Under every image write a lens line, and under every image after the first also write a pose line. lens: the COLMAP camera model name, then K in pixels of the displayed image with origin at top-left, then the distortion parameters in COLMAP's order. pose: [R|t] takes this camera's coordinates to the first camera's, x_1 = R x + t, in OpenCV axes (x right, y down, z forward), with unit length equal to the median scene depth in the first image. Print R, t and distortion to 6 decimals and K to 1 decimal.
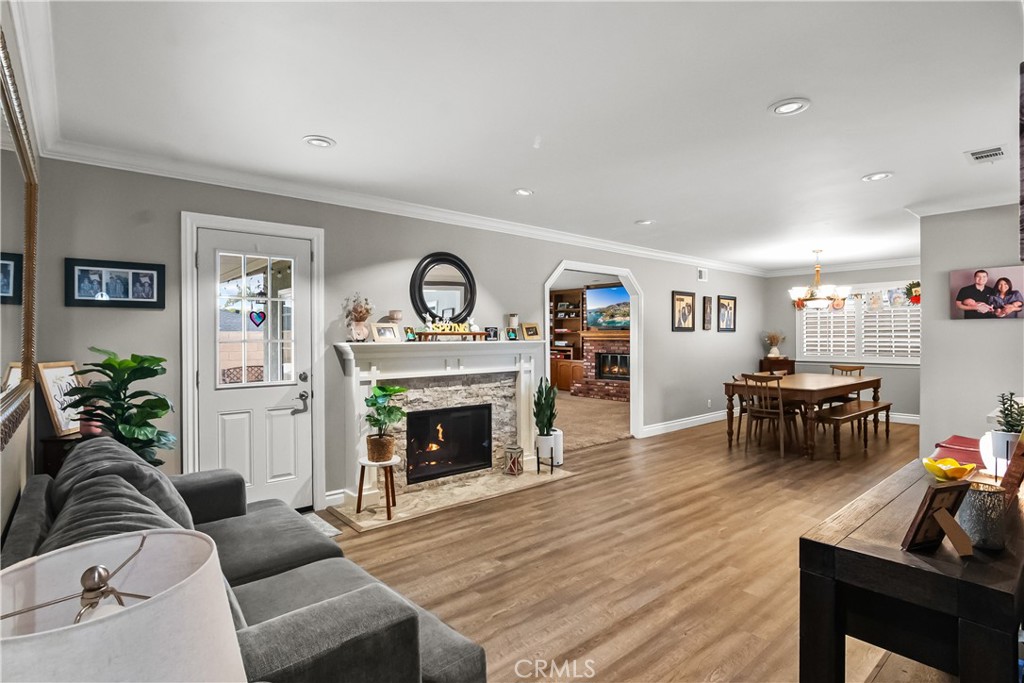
lens RADIAL K [[518.4, 0, 505.3], [0, 518.4, 338.6], [0, 0, 1]] dist [-0.021231, 0.000113]
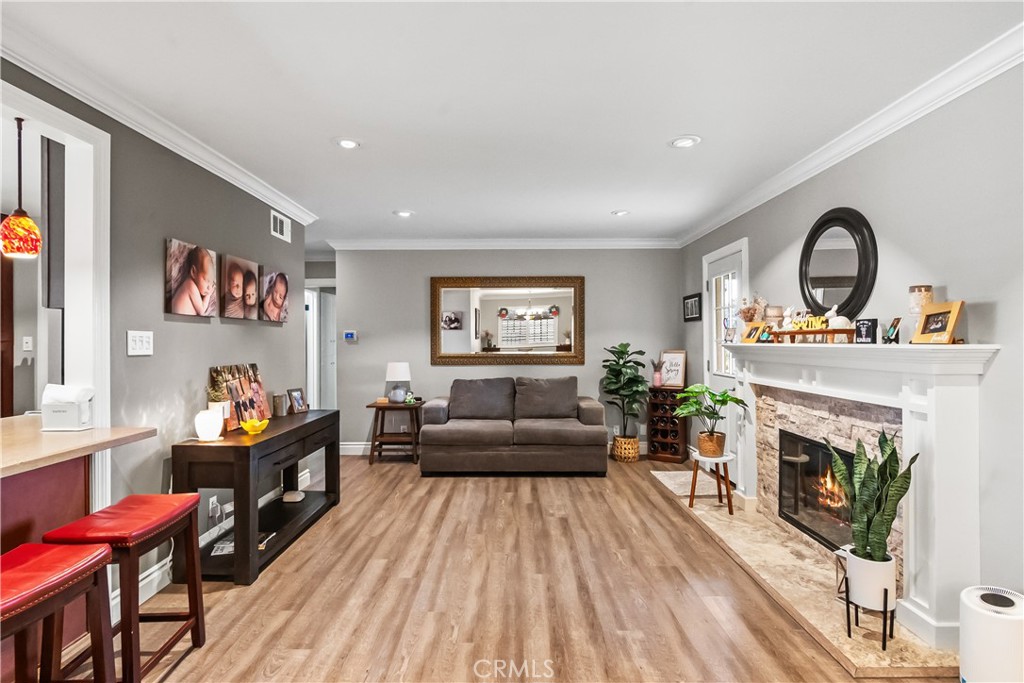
lens RADIAL K [[518.4, 0, 505.3], [0, 518.4, 338.6], [0, 0, 1]] dist [-0.021231, 0.000113]
pose [[-0.665587, 0.005006, -0.746304, 0.635548], [0.005974, 0.999981, 0.001379, -0.004051], [0.746297, -0.003541, -0.665604, 1.088974]]
